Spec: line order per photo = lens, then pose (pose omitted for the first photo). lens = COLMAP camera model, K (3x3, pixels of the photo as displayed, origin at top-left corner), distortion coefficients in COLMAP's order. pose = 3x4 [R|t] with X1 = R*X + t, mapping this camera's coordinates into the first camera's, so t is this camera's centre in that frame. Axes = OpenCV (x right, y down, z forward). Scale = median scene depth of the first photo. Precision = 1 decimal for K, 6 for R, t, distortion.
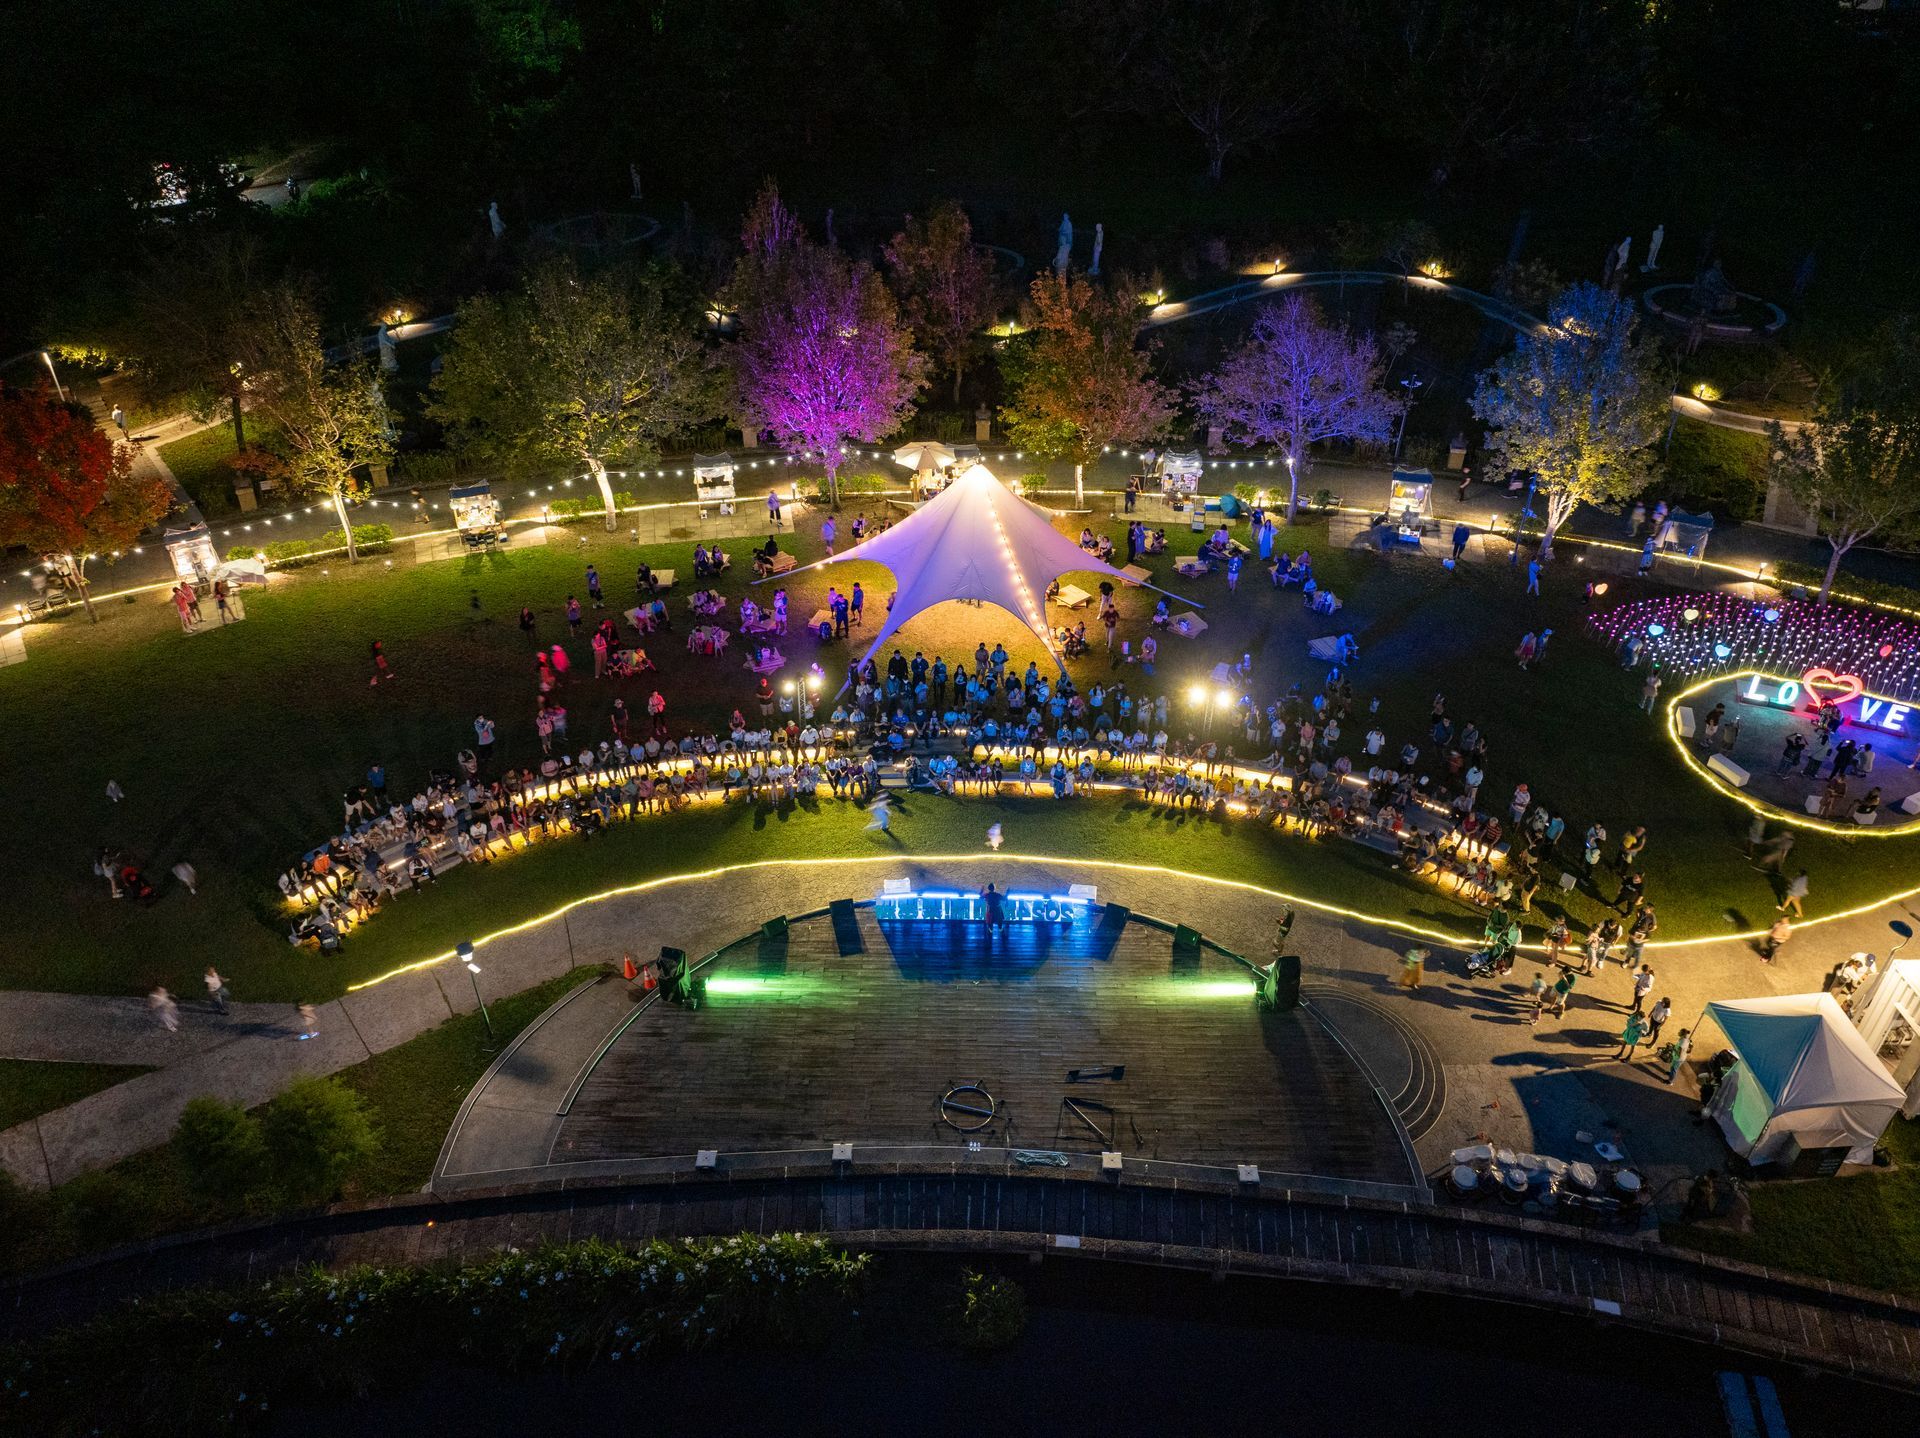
lens RADIAL K [[1350.6, 0, 953.0], [0, 1350.6, 712.0], [0, 0, 1]] dist [-0.041355, 0.000122]
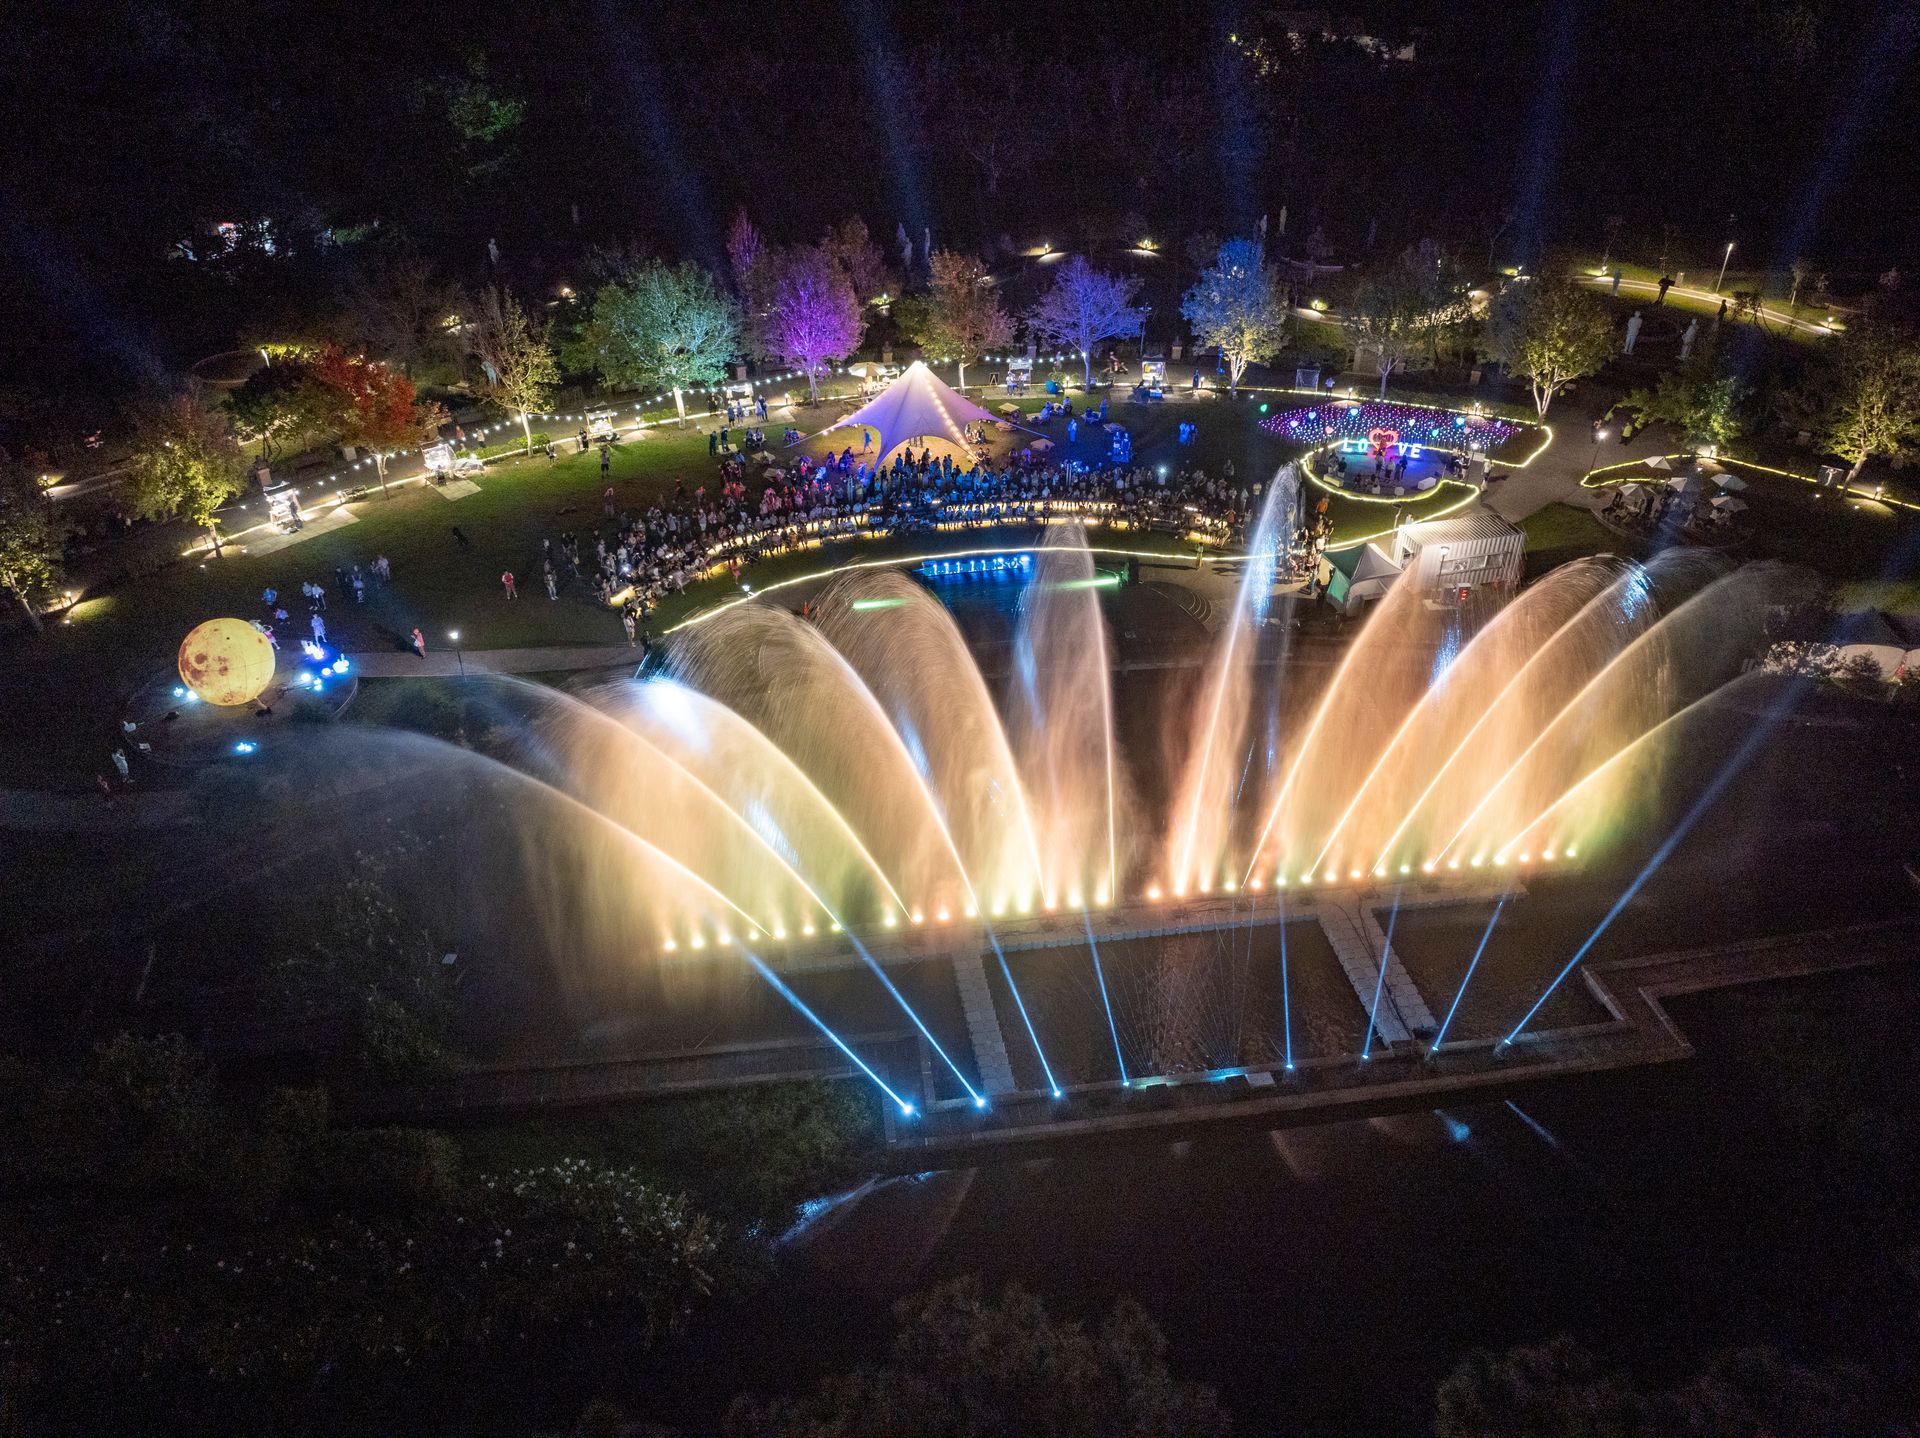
lens RADIAL K [[1350.6, 0, 966.6], [0, 1350.6, 717.2], [0, 0, 1]] dist [-0.041355, 0.000122]
pose [[0.975493, -0.122115, 0.183035, -0.268567], [0.124520, 0.992216, -0.001658, 0.259219], [-0.181408, 0.024409, 0.983105, -0.651215]]
